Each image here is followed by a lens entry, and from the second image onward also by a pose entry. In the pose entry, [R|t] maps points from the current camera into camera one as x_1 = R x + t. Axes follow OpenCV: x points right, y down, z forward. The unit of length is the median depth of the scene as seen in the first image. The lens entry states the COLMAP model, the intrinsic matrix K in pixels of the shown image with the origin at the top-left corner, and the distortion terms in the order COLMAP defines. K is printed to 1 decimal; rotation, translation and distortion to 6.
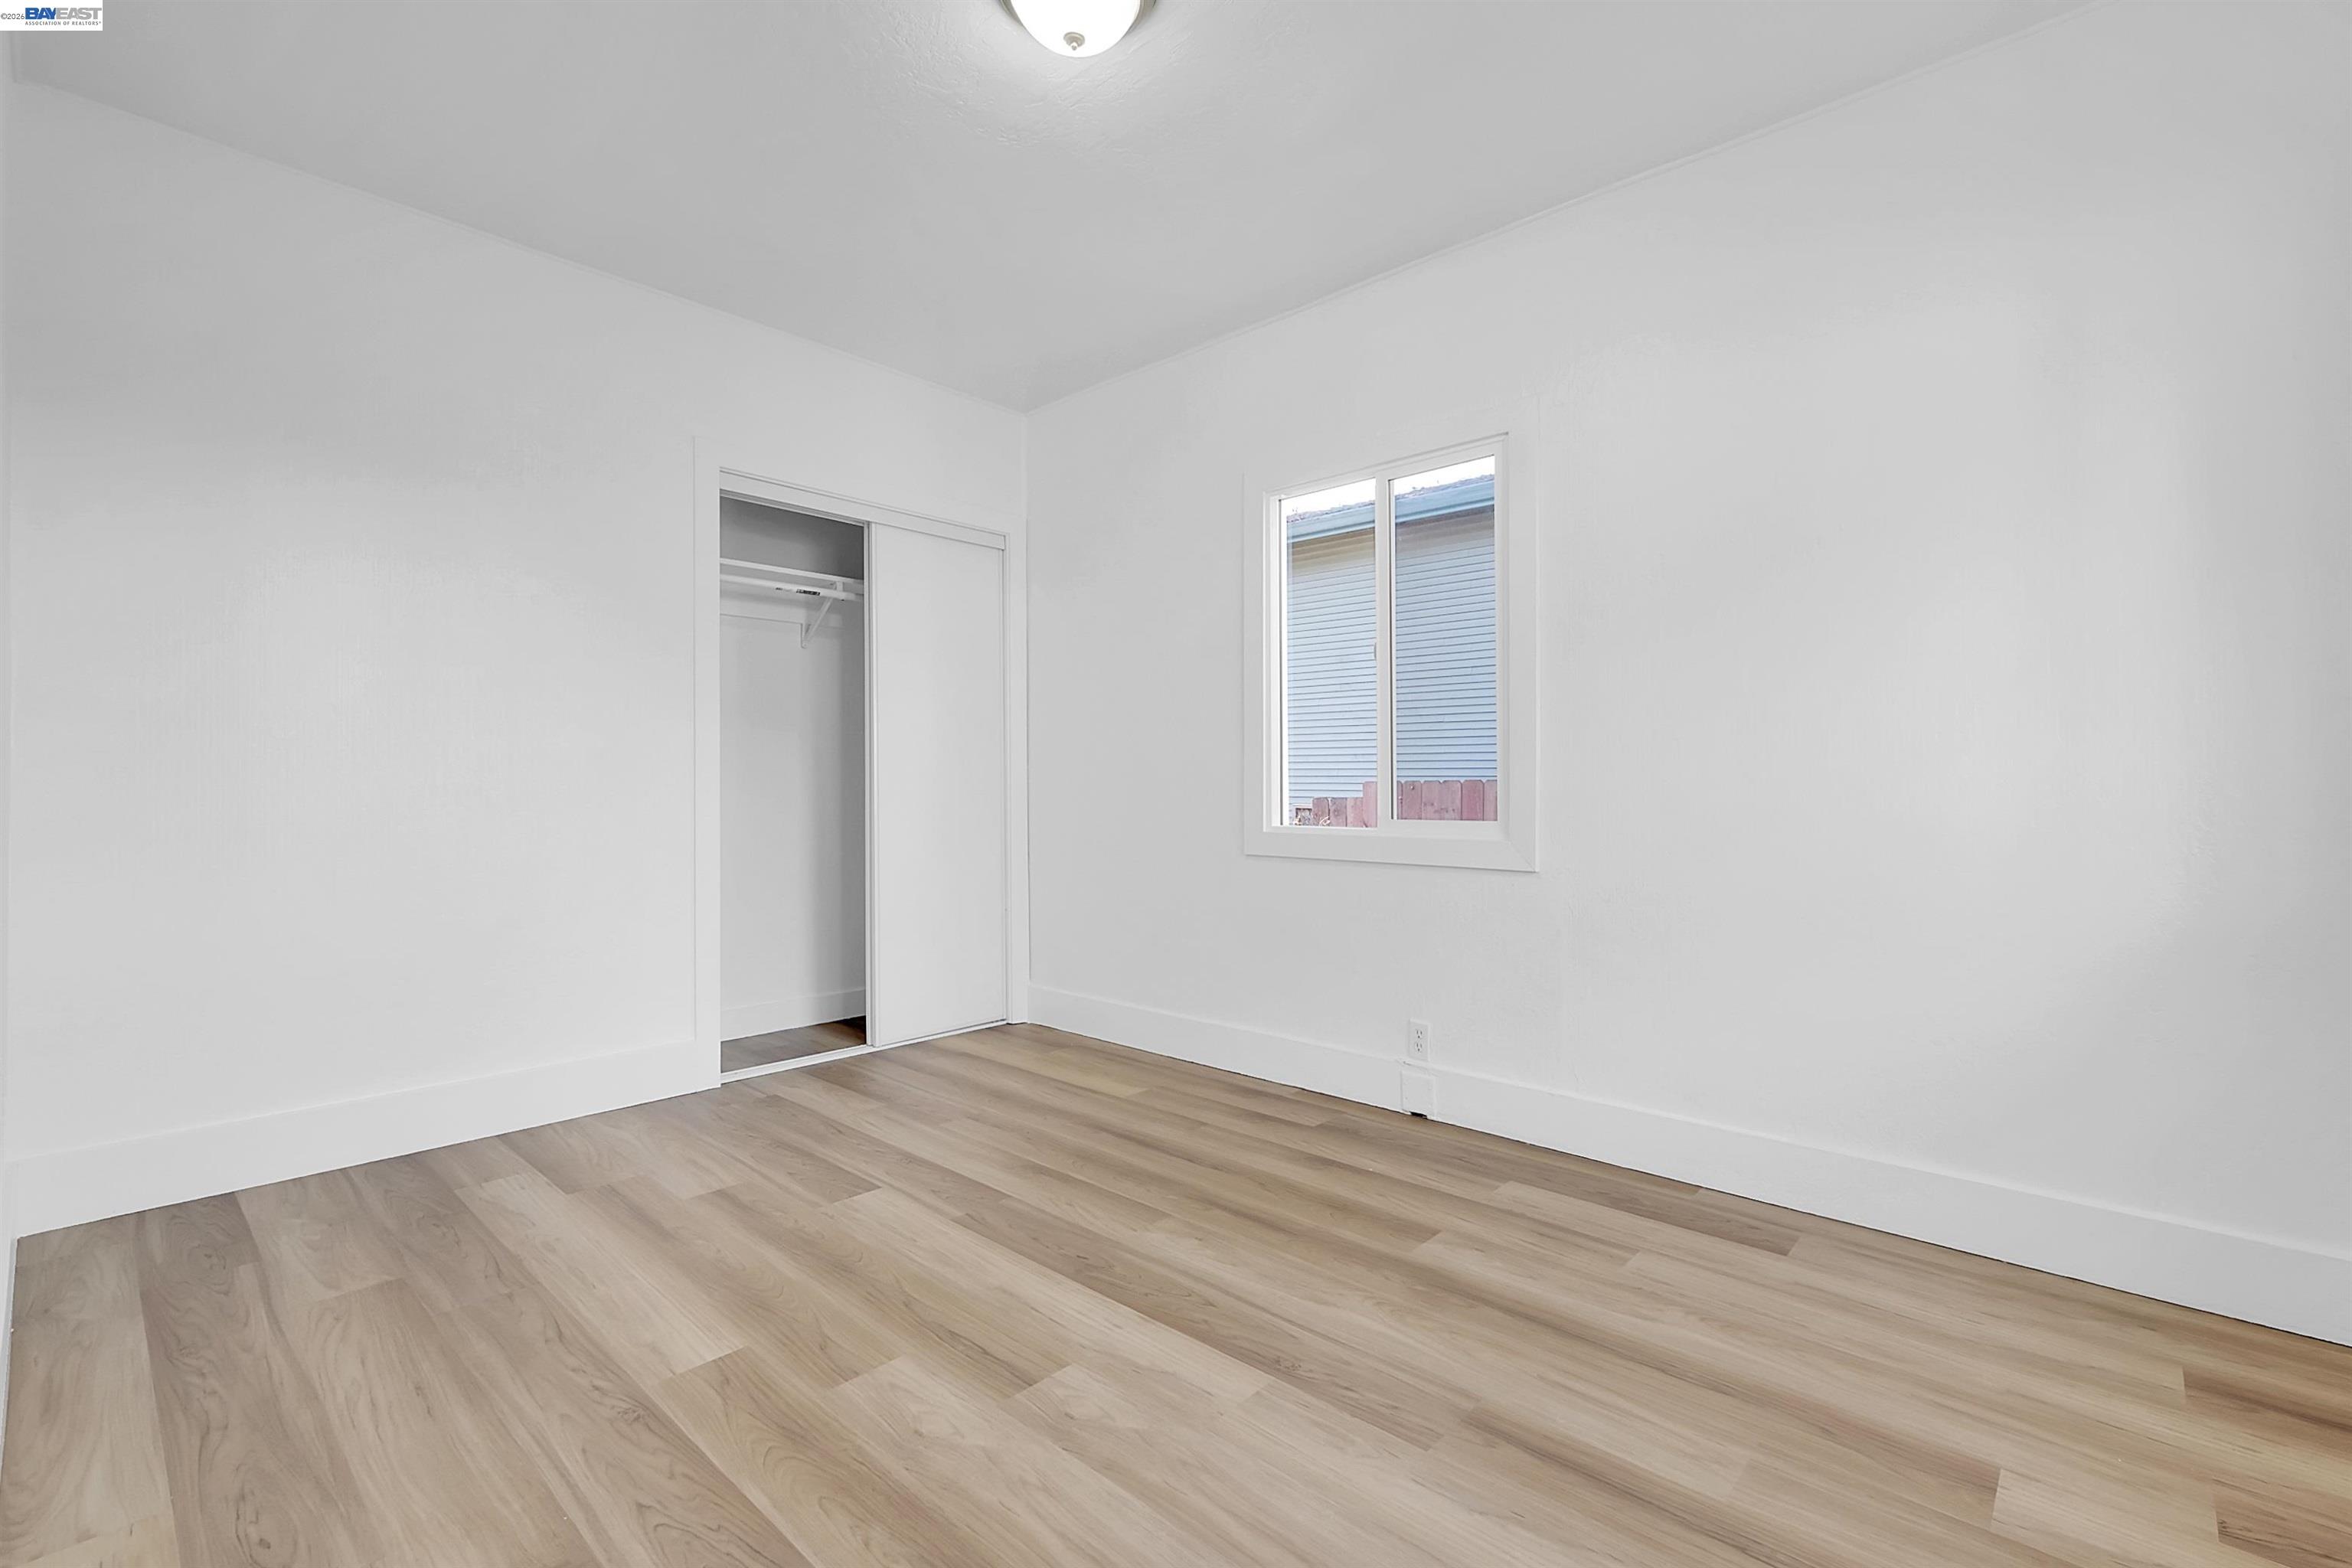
lens RADIAL K [[1036.0, 0, 1185.8], [0, 1036.0, 779.3], [0, 0, 1]] dist [0.001841, -0.000429]
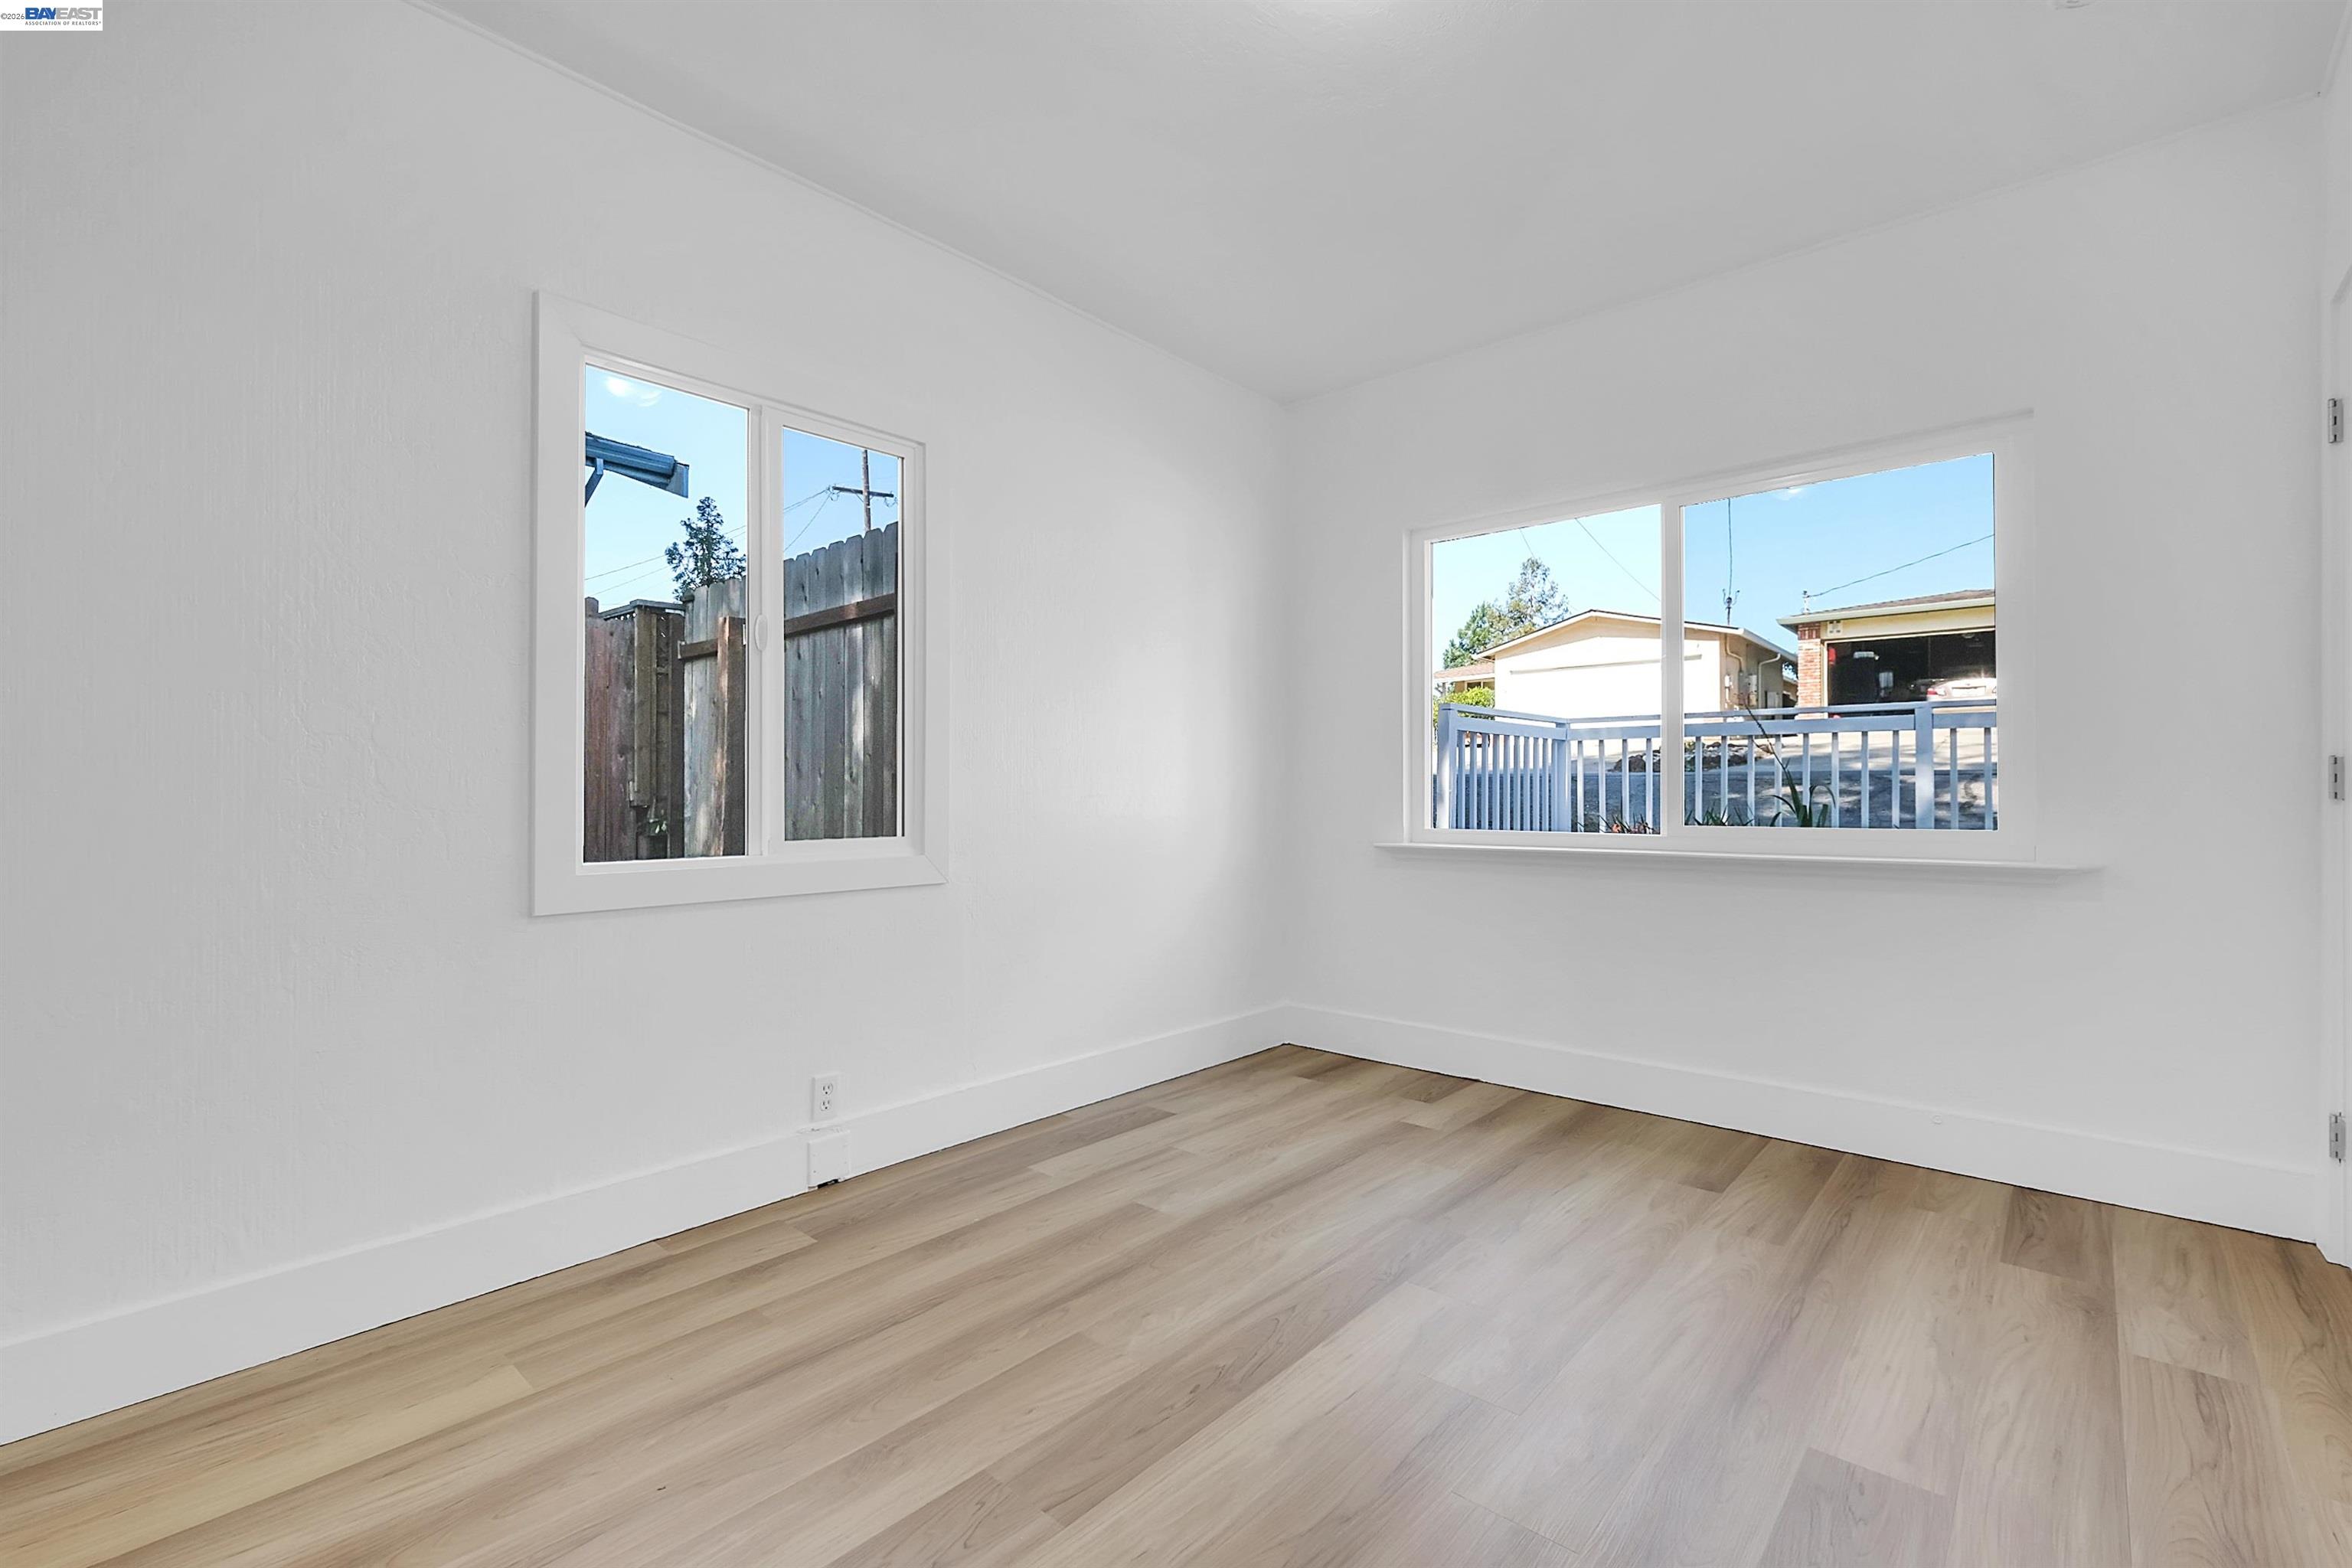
lens RADIAL K [[1036.0, 0, 1164.0], [0, 1036.0, 786.9], [0, 0, 1]] dist [0.001841, -0.000429]
pose [[-0.015663, 0.005318, 0.999863, -0.814600], [-0.002417, 0.999983, -0.005356, -0.001705], [-0.999874, -0.002501, -0.015650, 0.932721]]
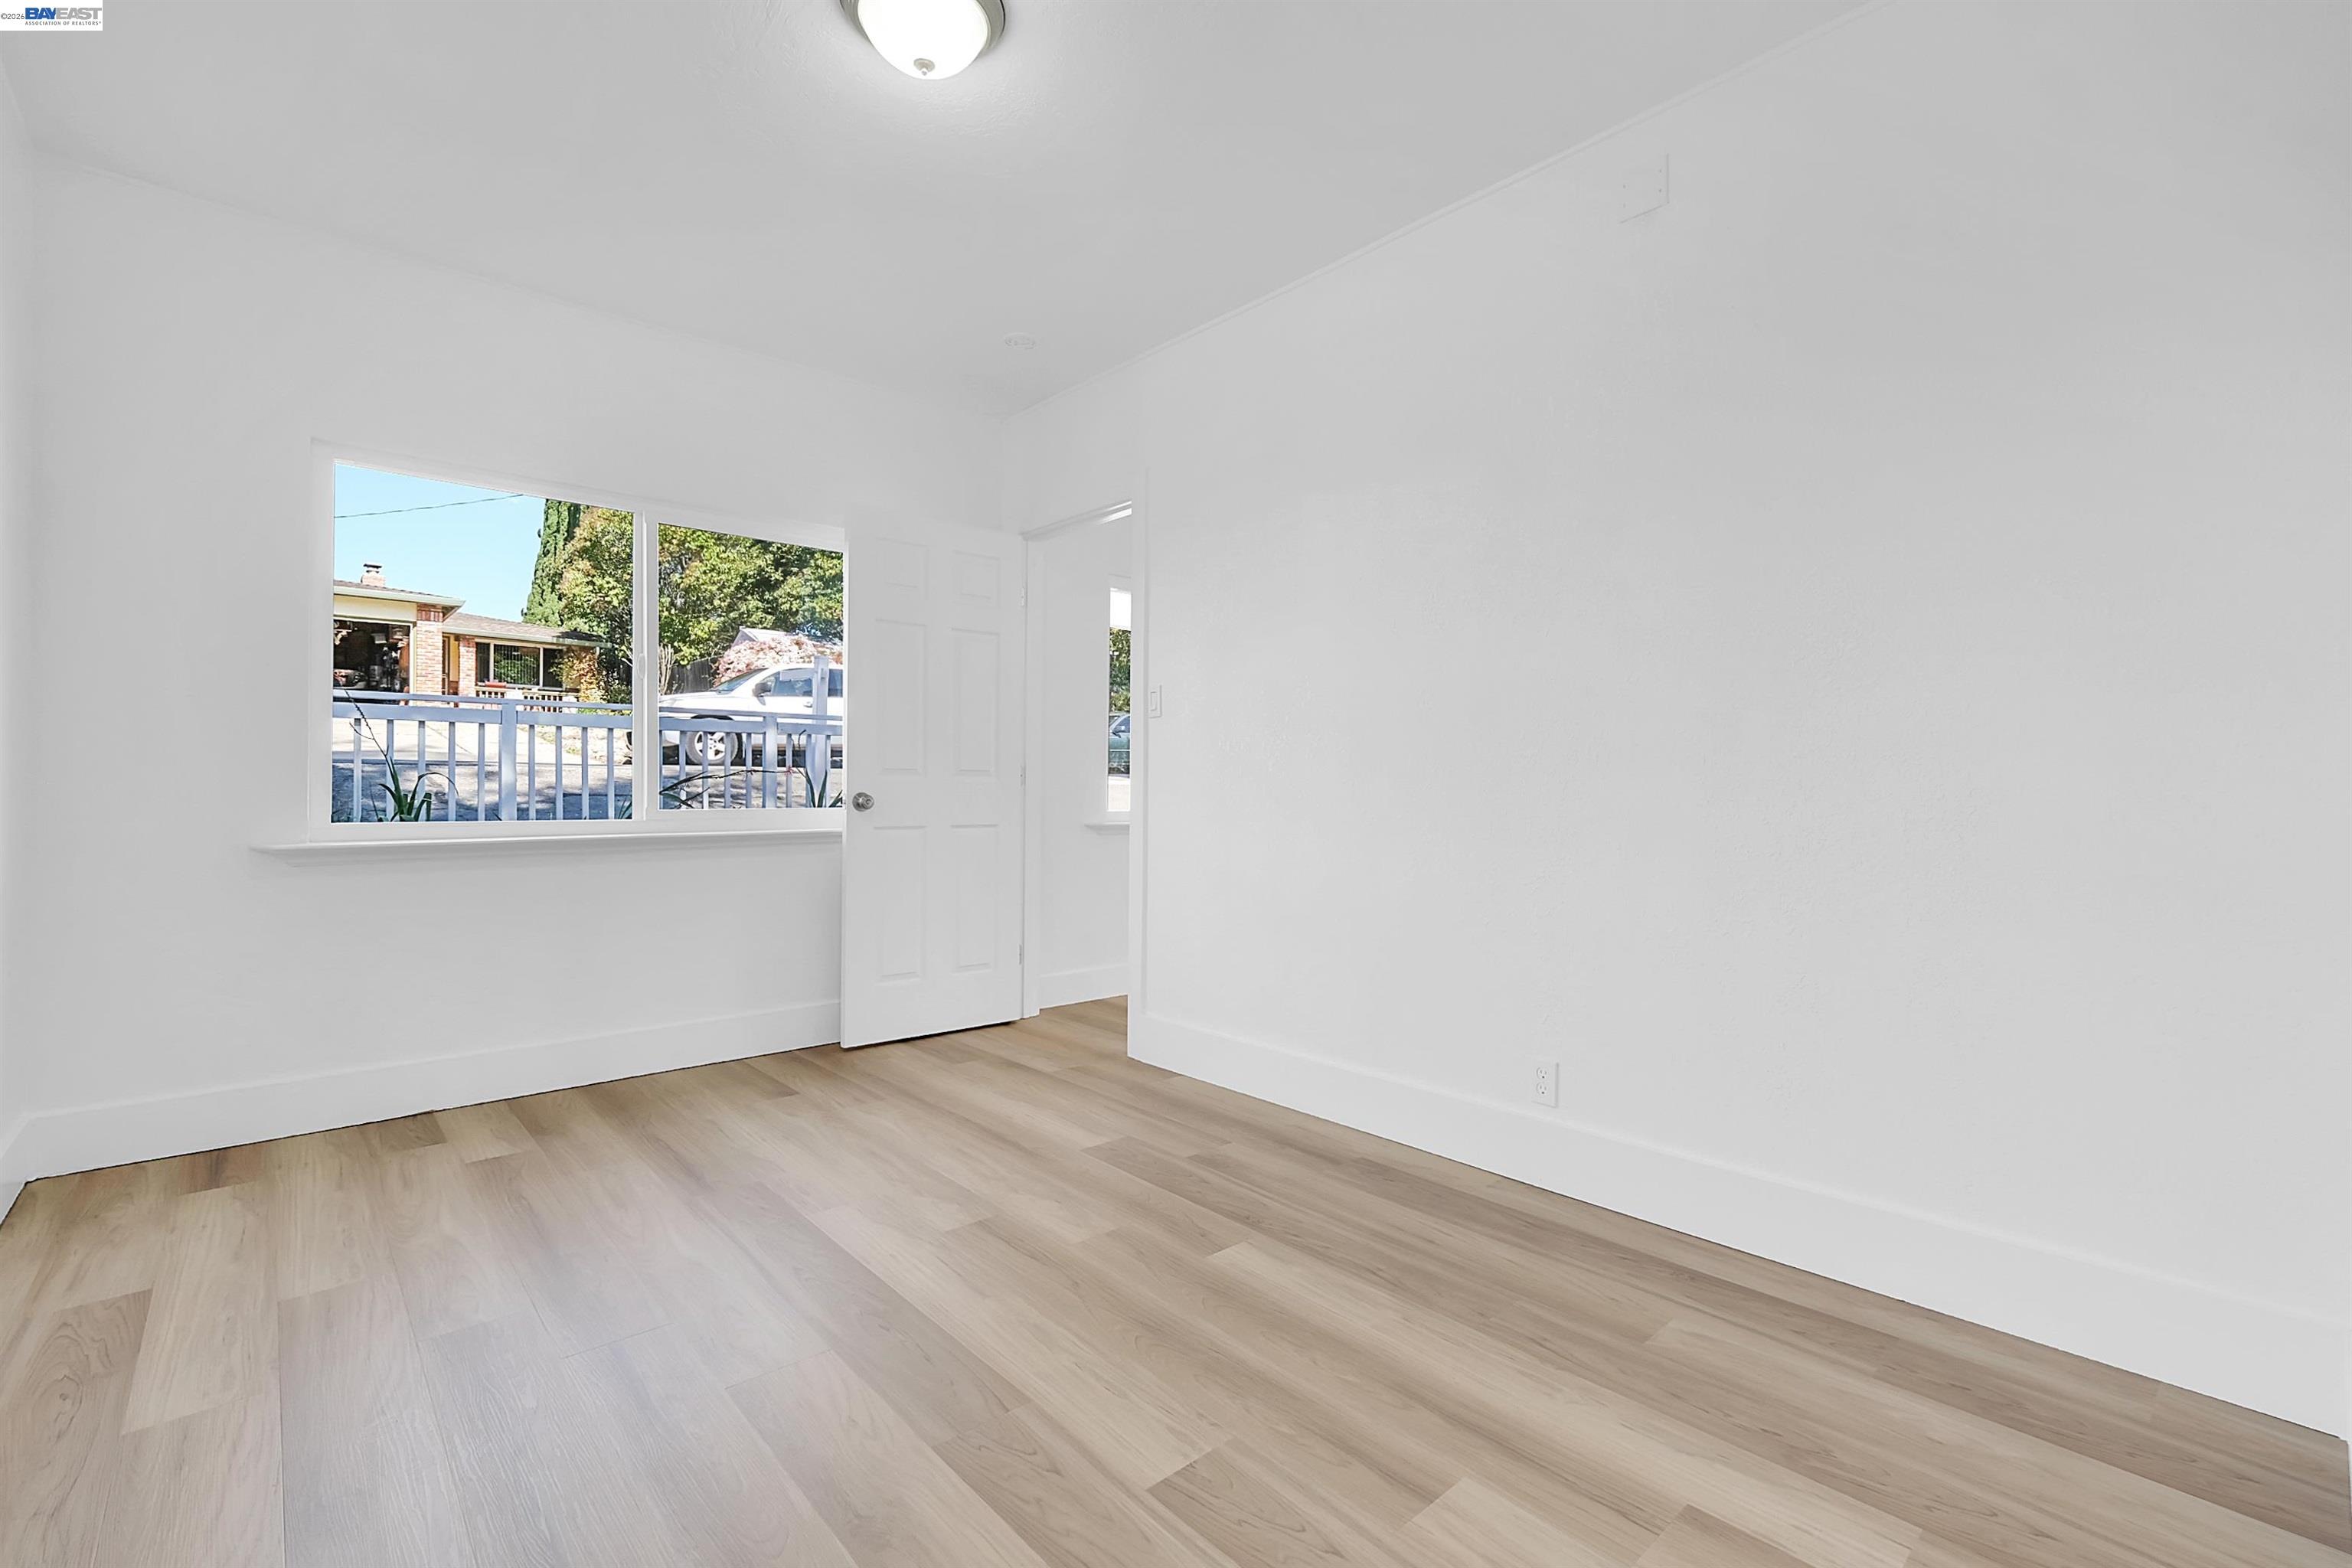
lens RADIAL K [[1036.0, 0, 1192.1], [0, 1036.0, 792.3], [0, 0, 1]] dist [0.001841, -0.000429]
pose [[-0.996280, -0.002987, 0.086123, -0.386335], [-0.002647, 0.999988, 0.004053, 0.006280], [-0.086134, 0.003810, -0.996276, 1.652439]]
